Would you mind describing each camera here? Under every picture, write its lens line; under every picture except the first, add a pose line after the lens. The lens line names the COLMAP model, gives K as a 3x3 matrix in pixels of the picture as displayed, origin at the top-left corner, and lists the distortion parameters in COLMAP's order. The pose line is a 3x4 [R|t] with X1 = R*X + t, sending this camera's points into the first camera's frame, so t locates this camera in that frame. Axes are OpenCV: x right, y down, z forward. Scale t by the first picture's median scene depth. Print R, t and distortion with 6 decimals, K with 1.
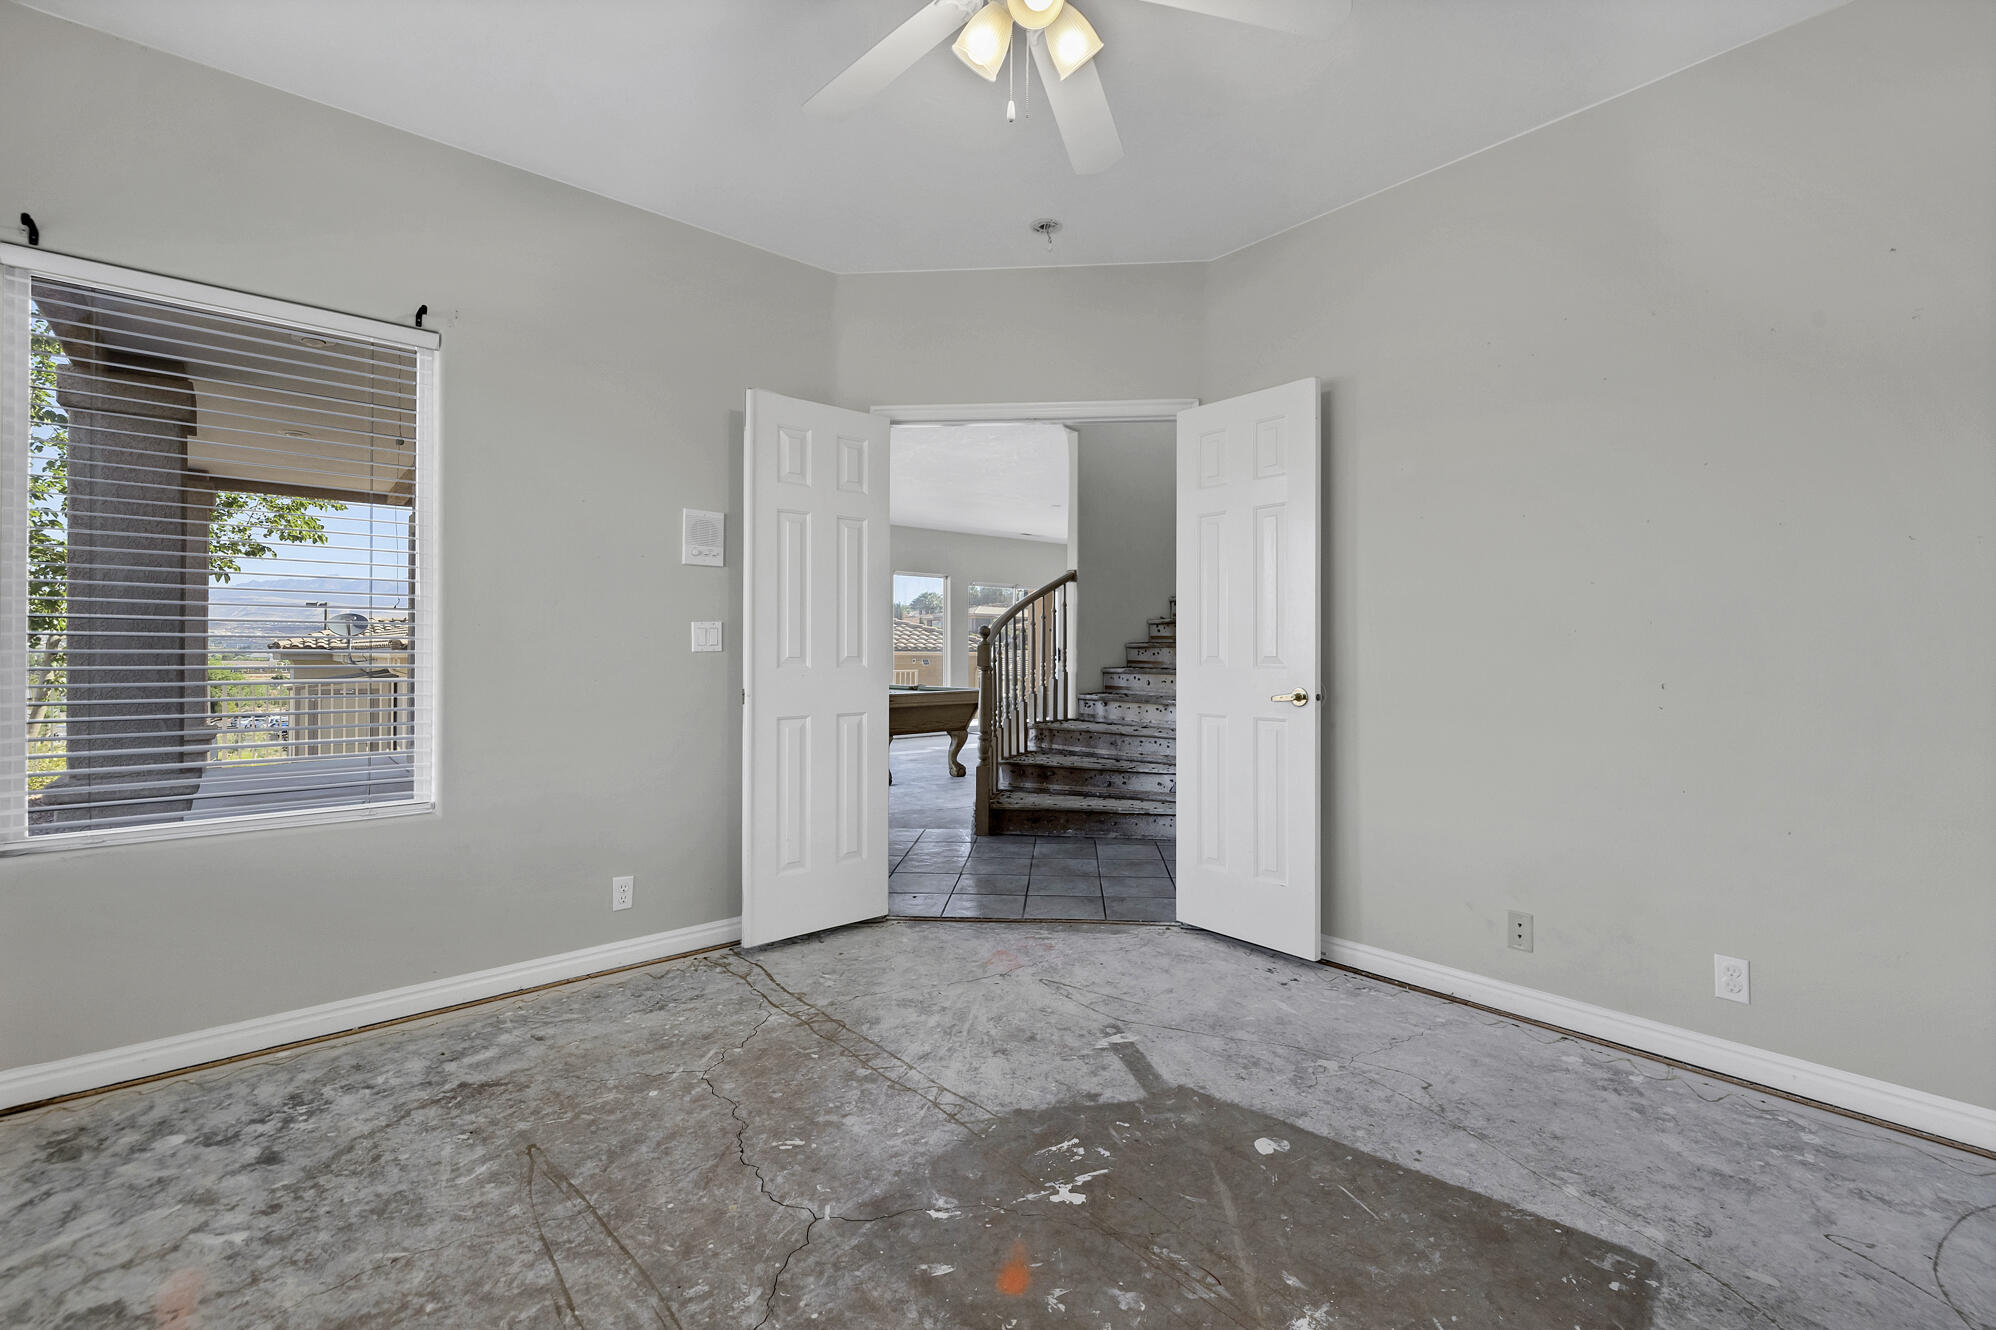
lens RADIAL K [[858.4, 0, 998.7], [0, 858.4, 654.7], [0, 0, 1]] dist [0.006510, -0.000192]
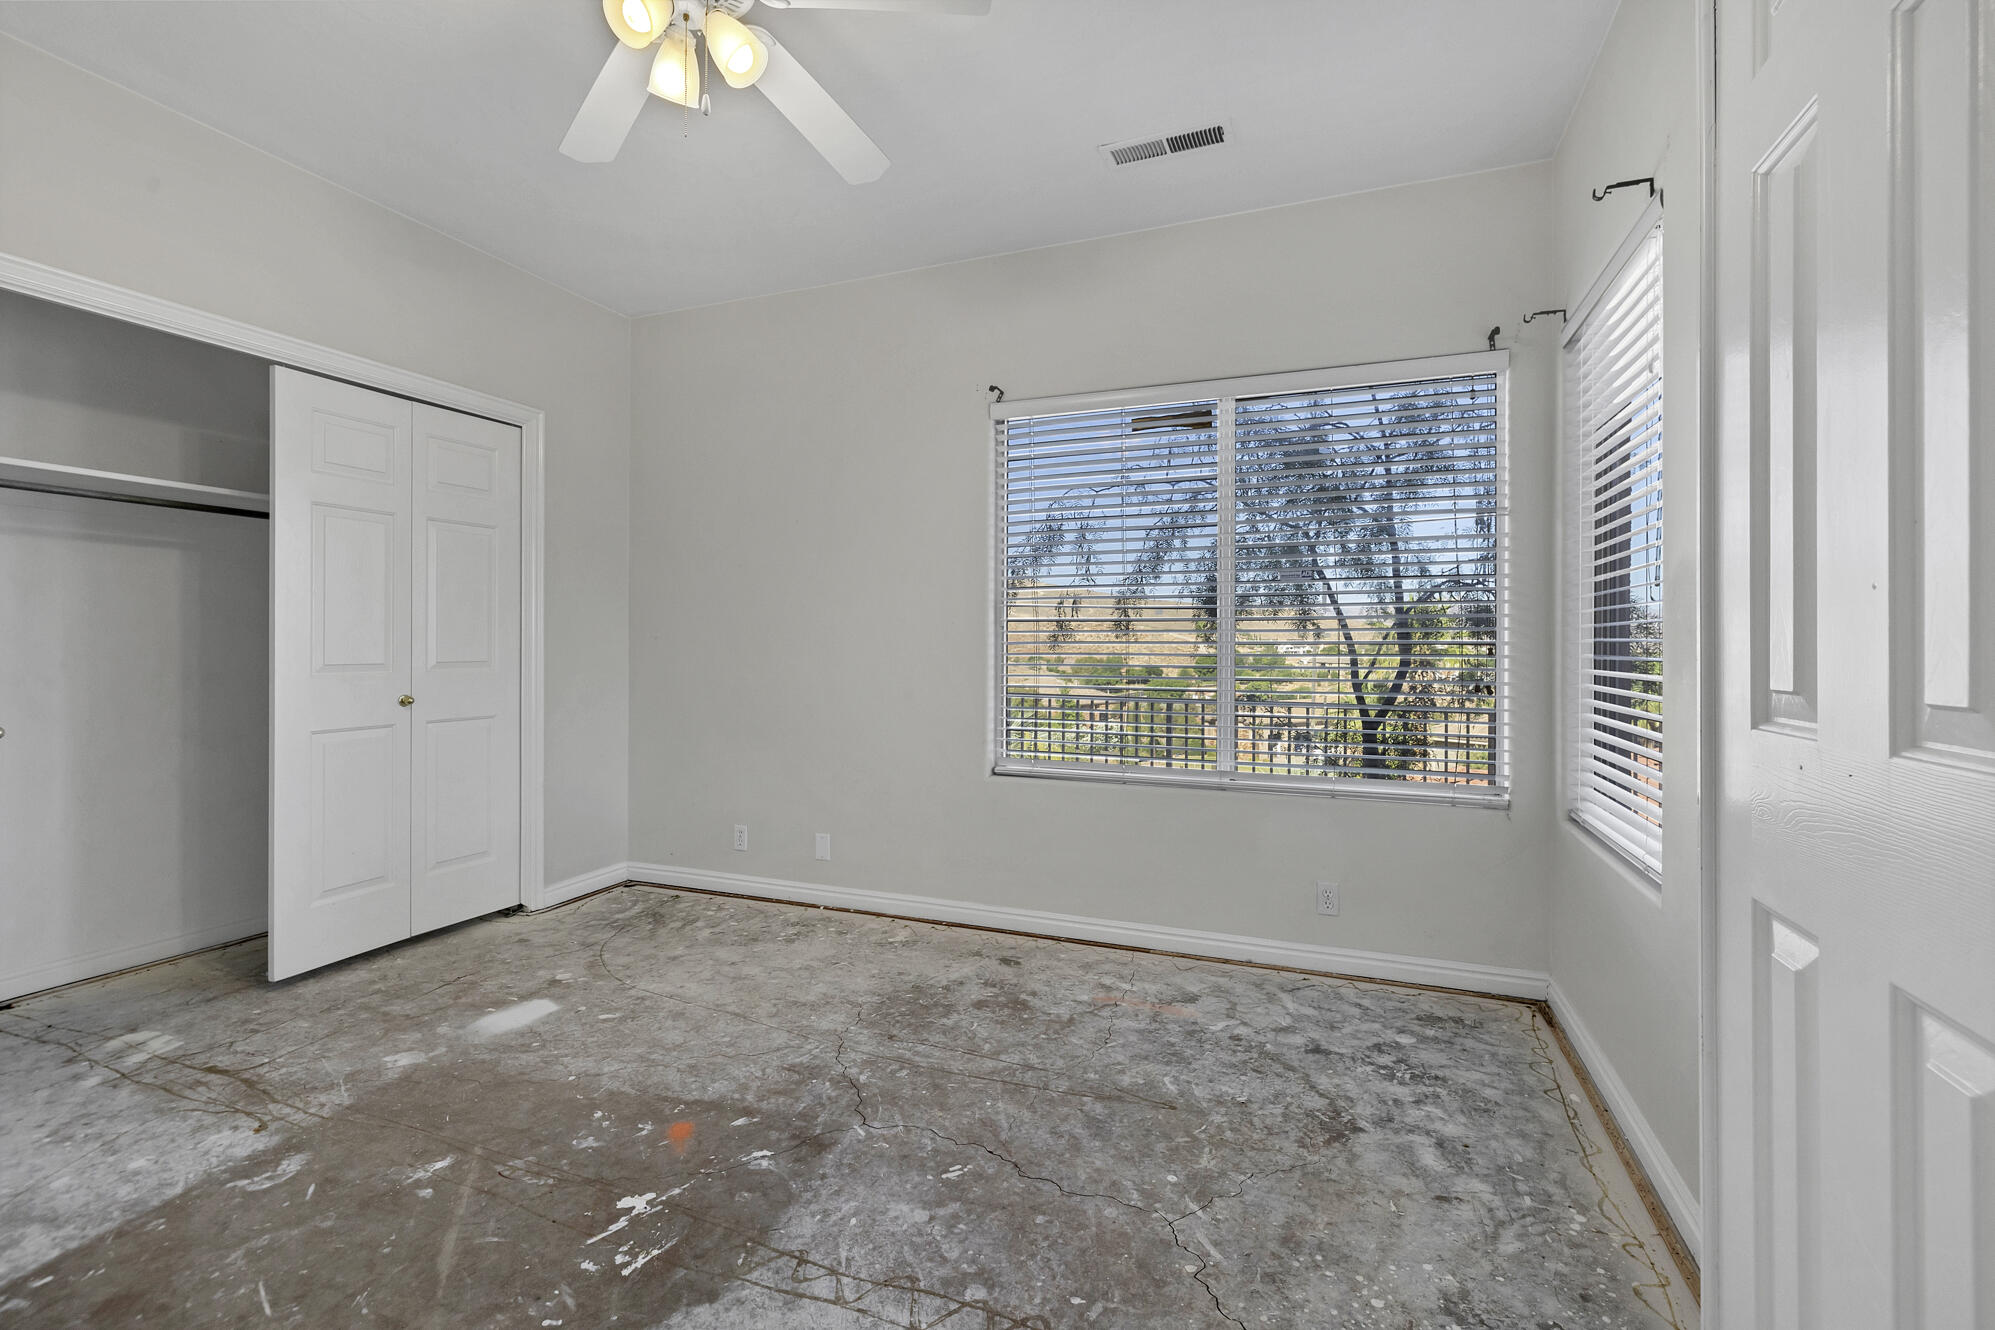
lens RADIAL K [[858.0, 0, 997.6], [0, 858.0, 650.7], [0, 0, 1]] dist [0.006510, -0.000192]
pose [[-0.885592, -0.001088, -0.464463, 0.155334], [-0.006146, 0.999937, 0.009375, -0.012743], [0.464424, 0.011157, -0.885543, 1.851904]]
